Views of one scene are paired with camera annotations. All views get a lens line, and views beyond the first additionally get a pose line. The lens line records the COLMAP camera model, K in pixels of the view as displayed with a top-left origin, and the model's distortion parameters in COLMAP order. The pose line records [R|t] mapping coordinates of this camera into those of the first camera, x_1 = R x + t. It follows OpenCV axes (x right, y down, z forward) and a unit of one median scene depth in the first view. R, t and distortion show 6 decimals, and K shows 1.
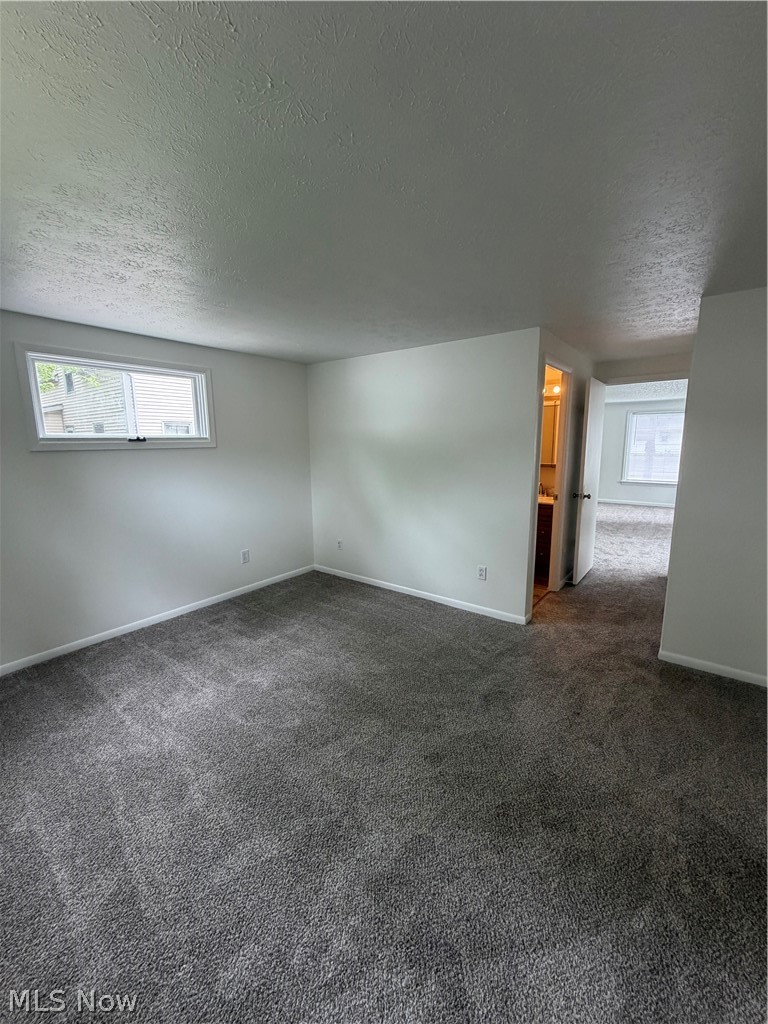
lens RADIAL K [[413.3, 0, 380.3], [0, 413.3, 510.0], [0, 0, 1]] dist [0.000659, -0.000011]
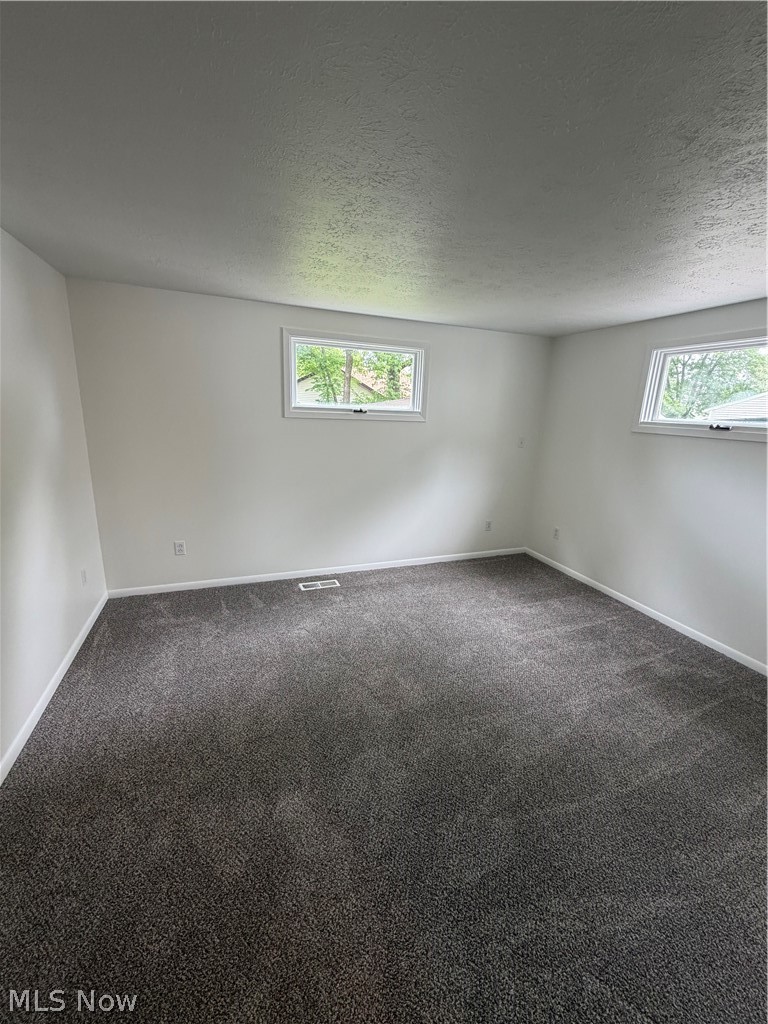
lens RADIAL K [[413.3, 0, 382.7], [0, 413.3, 514.9], [0, 0, 1]] dist [0.000659, -0.000011]
pose [[-0.540524, 0.204994, -0.815973, 0.593033], [-0.161873, 0.926402, 0.339965, -0.196737], [0.825610, 0.315843, -0.467559, 0.948725]]
